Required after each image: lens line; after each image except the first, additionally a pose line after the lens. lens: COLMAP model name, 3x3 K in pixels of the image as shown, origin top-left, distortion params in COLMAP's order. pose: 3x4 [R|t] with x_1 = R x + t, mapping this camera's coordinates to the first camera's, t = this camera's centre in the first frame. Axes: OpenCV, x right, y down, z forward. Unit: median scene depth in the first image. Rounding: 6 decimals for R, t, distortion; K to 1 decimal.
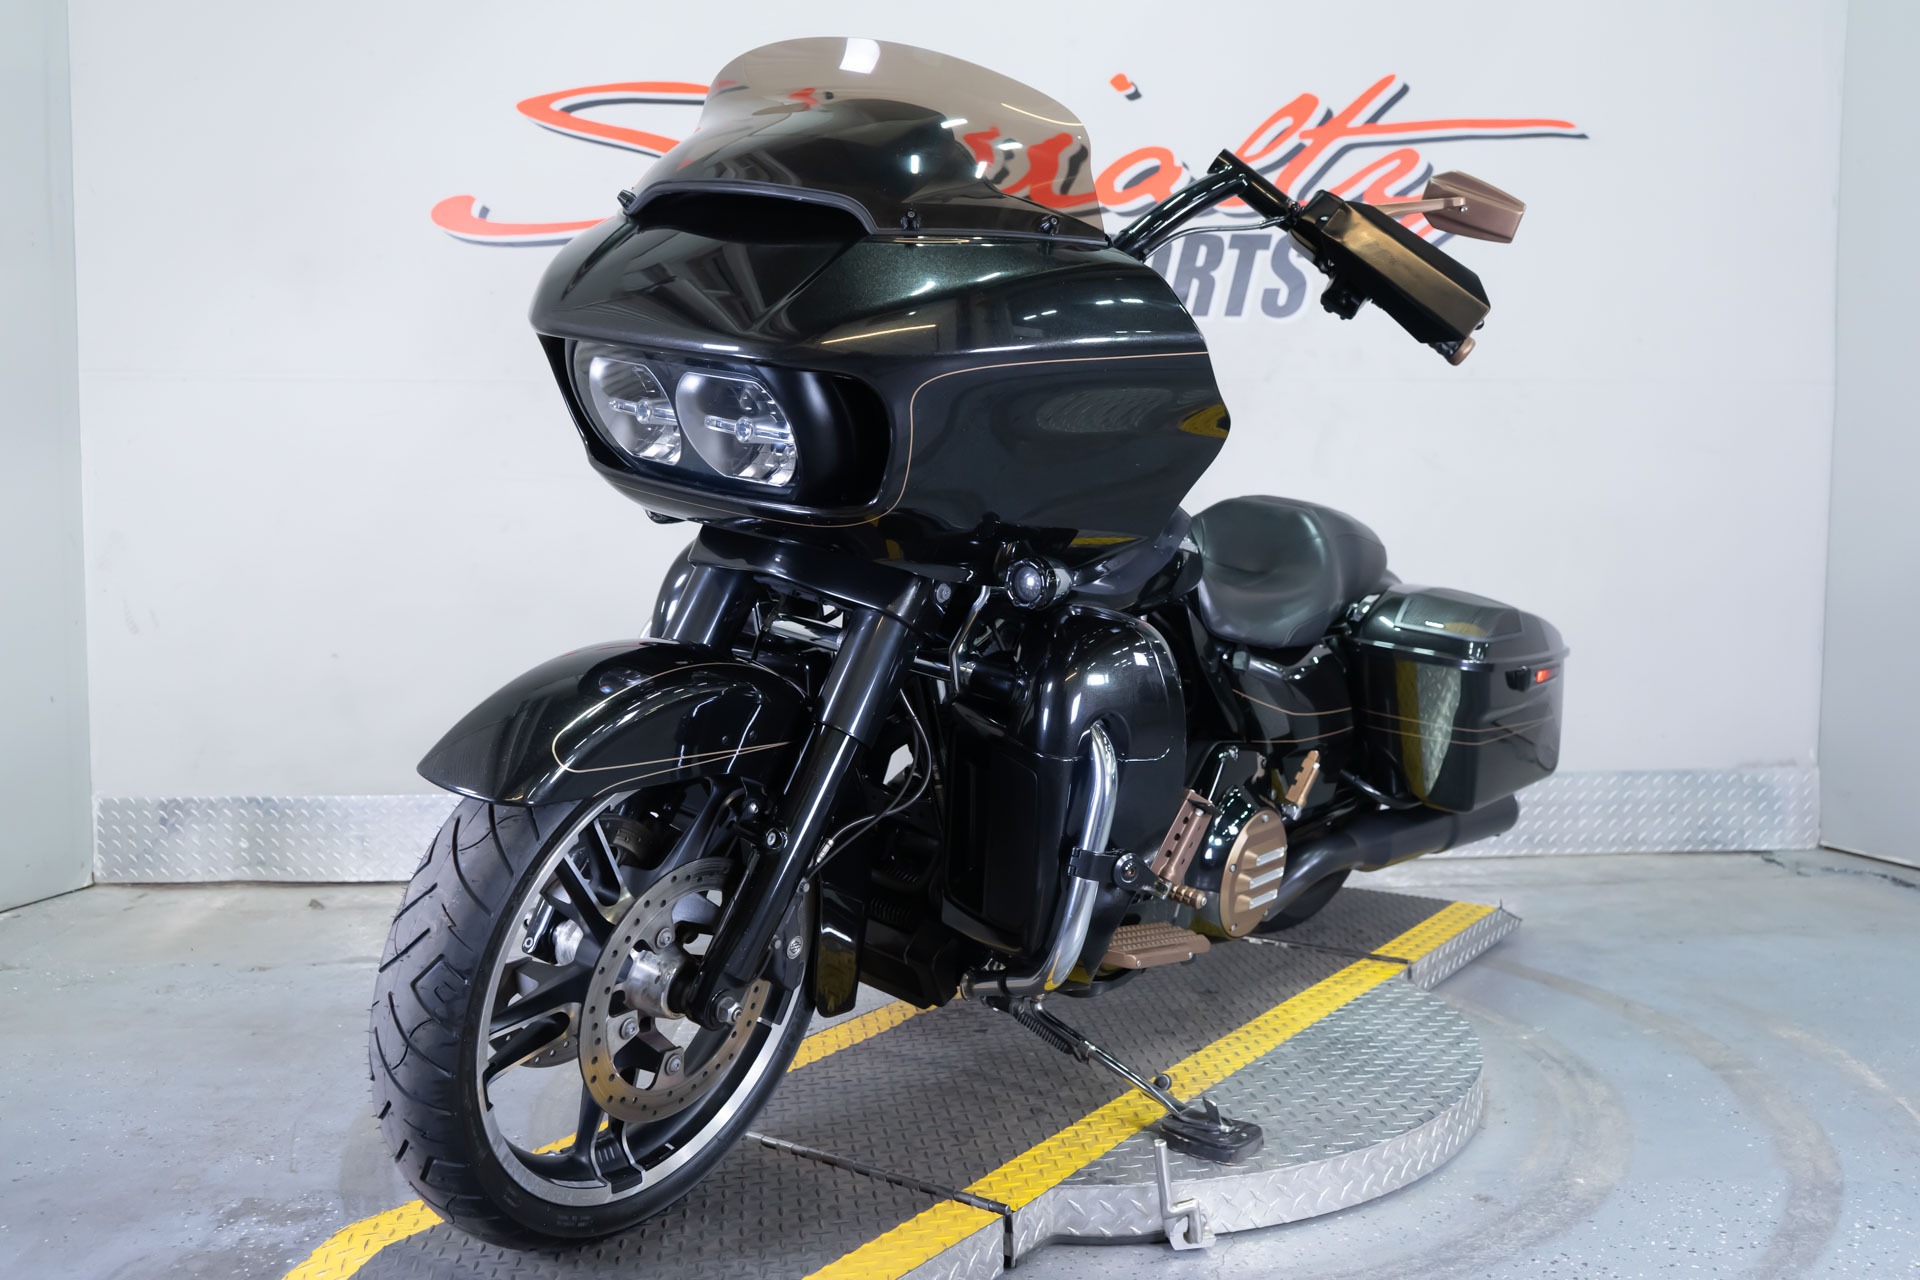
lens RADIAL K [[1728.8, 0, 960.0], [0, 1728.8, 640.0], [0, 0, 1]] dist [-0.005040, 0.004403]
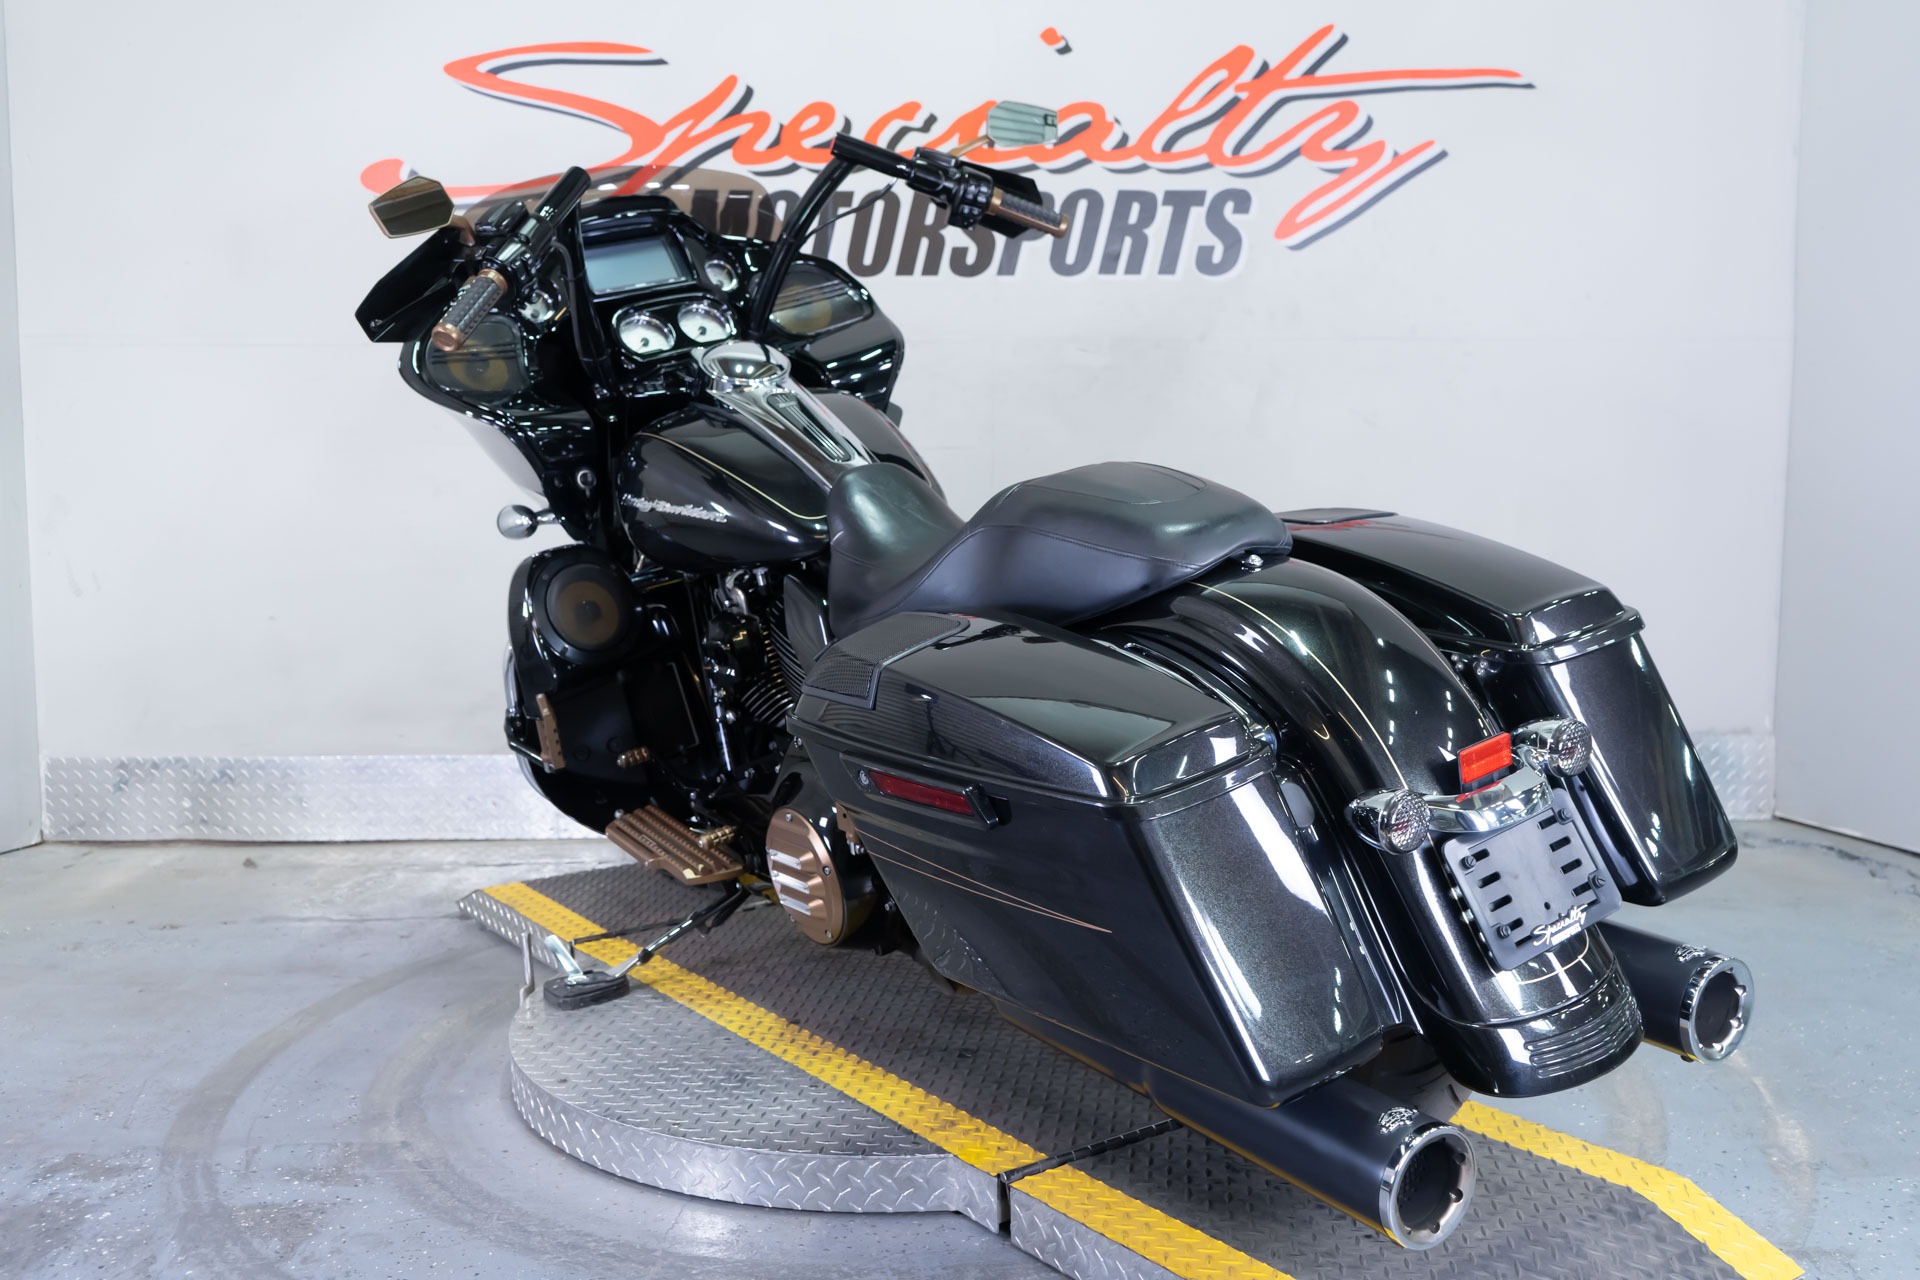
lens RADIAL K [[1727.7, 0, 960.0], [0, 1727.7, 640.0], [0, 0, 1]] dist [-0.005388, 0.012095]
pose [[0.998979, 0.002483, -0.045104, 0.085882], [-0.001498, 0.999760, 0.021849, -0.000842], [0.045148, -0.021759, 0.998743, 0.009168]]
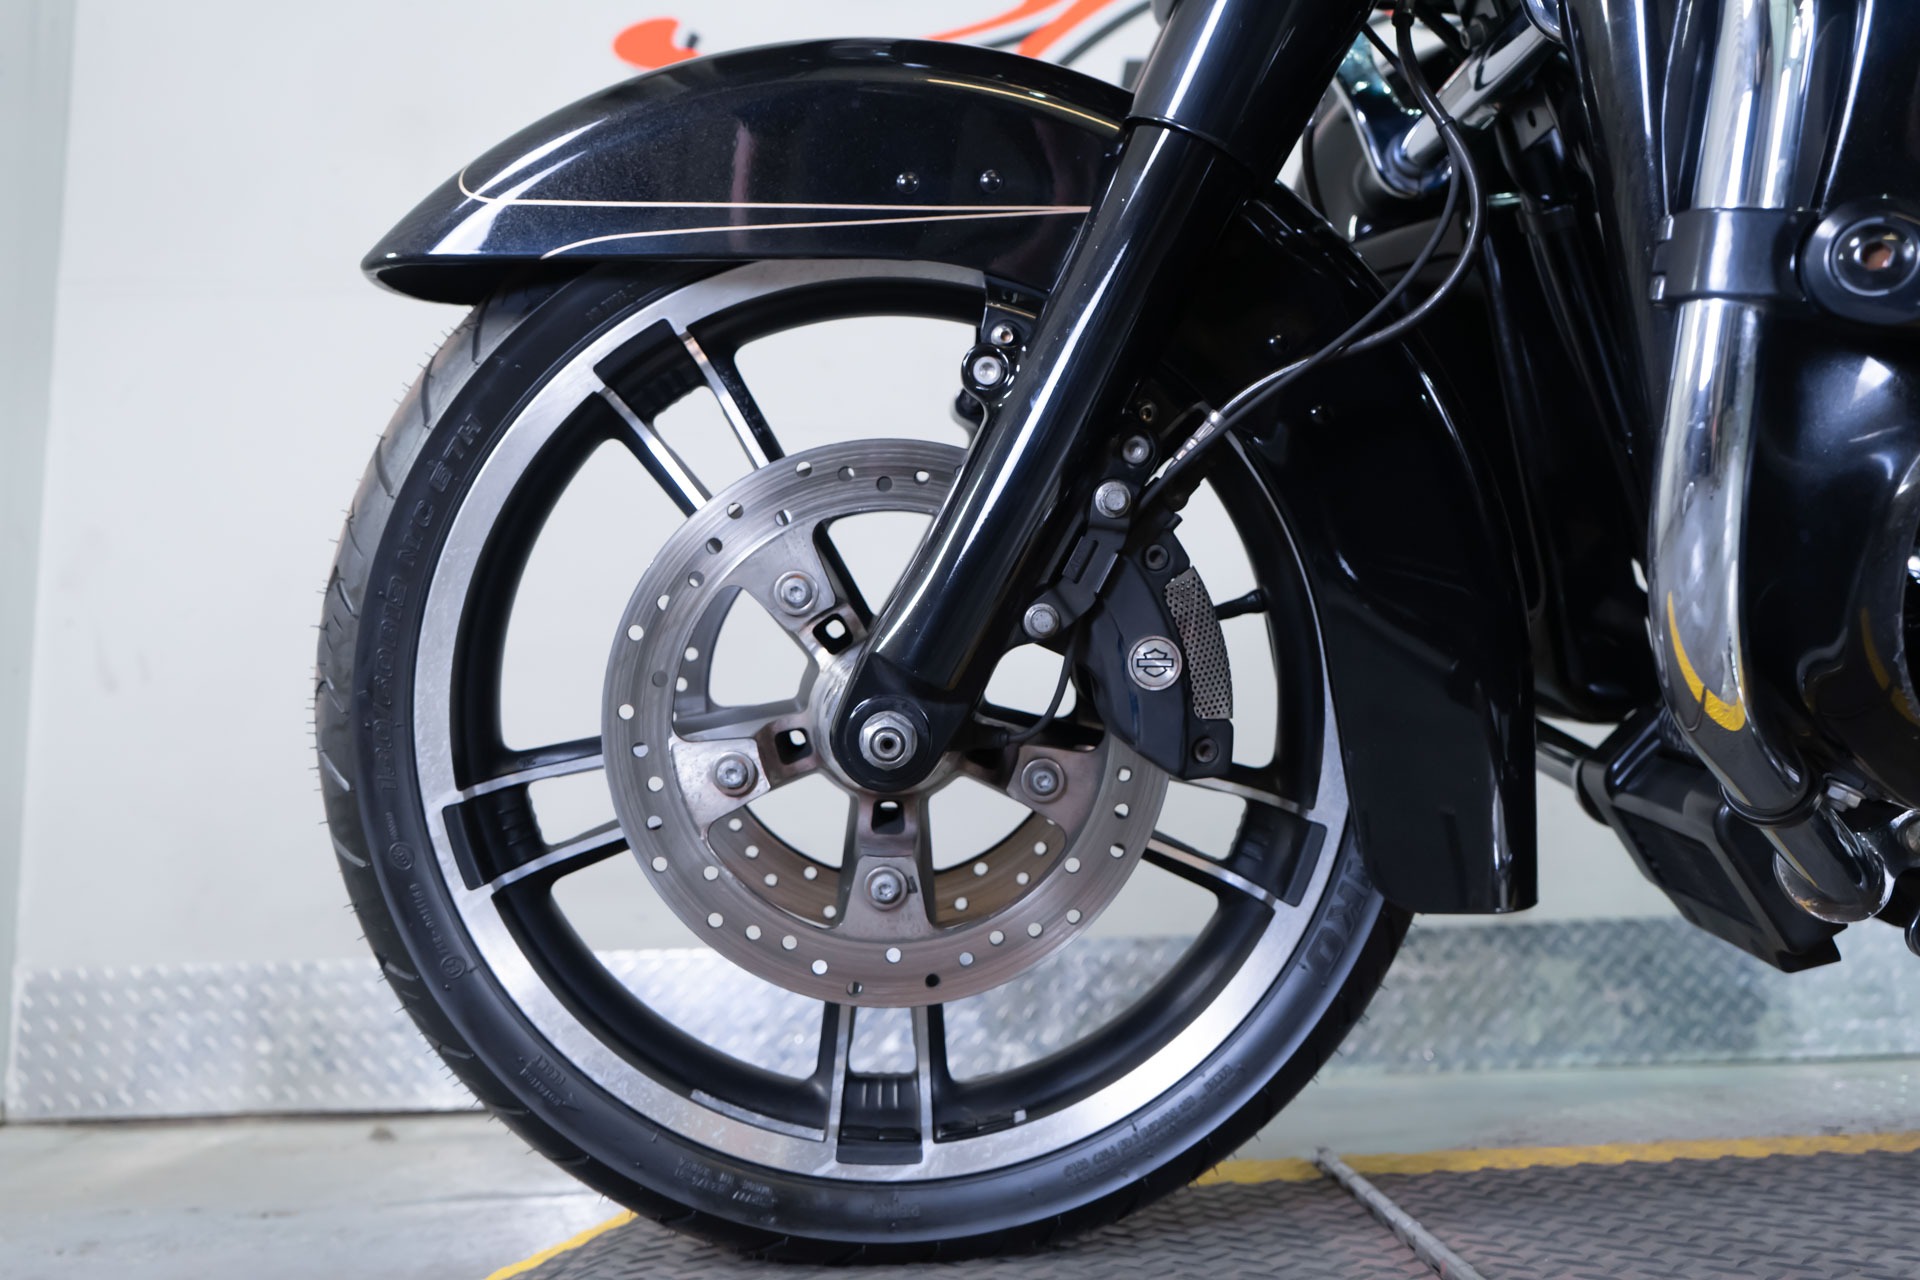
lens RADIAL K [[1661.9, 0, 960.0], [0, 1661.9, 640.0], [0, 0, 1]] dist [-0.013359, -0.004739]
pose [[0.999454, -0.031704, -0.009317, -0.171302], [0.028660, 0.972008, -0.233192, 0.123288], [0.016449, 0.232798, 0.972386, 0.431192]]
